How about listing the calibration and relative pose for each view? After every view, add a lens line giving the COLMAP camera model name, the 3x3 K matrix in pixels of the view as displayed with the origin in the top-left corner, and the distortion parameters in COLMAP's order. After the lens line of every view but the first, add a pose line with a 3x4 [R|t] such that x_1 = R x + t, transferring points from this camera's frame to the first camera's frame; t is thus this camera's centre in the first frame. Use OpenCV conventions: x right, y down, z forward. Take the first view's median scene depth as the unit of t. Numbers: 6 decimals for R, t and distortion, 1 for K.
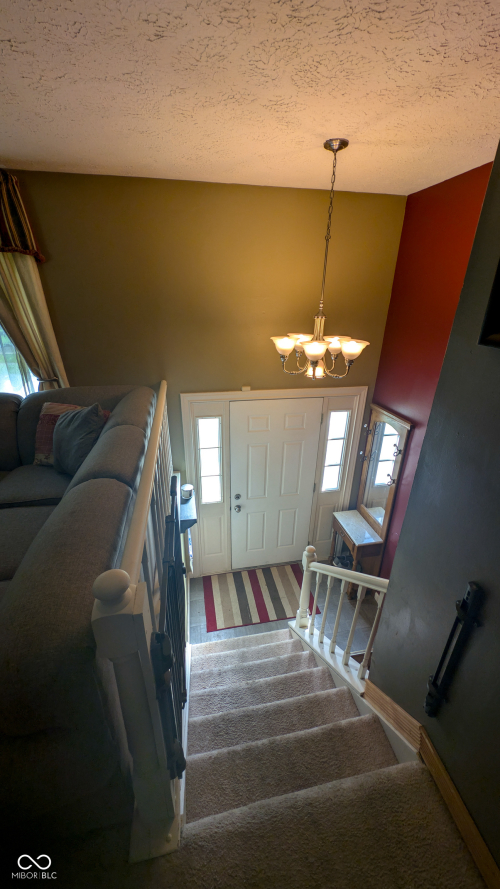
lens RADIAL K [[334.0, 0, 249.5], [0, 334.0, 442.7], [0, 0, 1]] dist [0.000498, -0.000145]
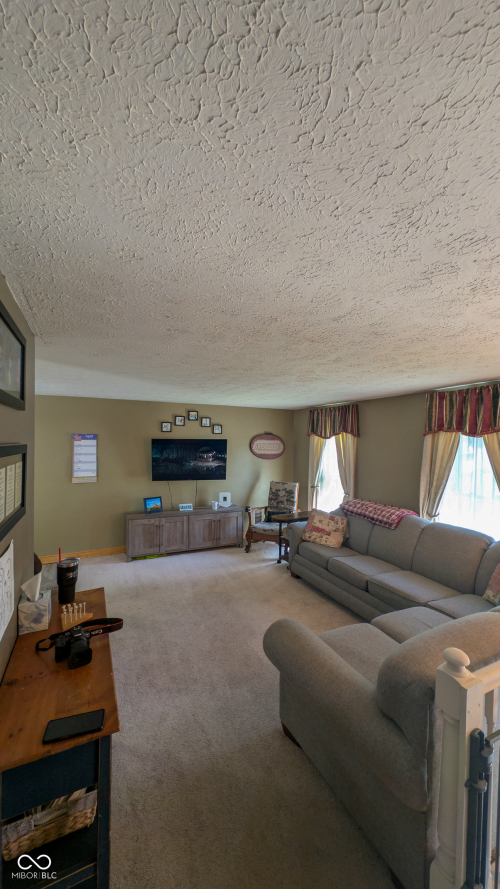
lens RADIAL K [[334.0, 0, 250.0], [0, 334.0, 446.1], [0, 0, 1]] dist [0.000498, -0.000145]
pose [[0.249678, 0.008191, -0.968294, 0.262059], [-0.405011, 0.909179, -0.096743, 0.027357], [0.879561, 0.416324, 0.230320, -0.181311]]
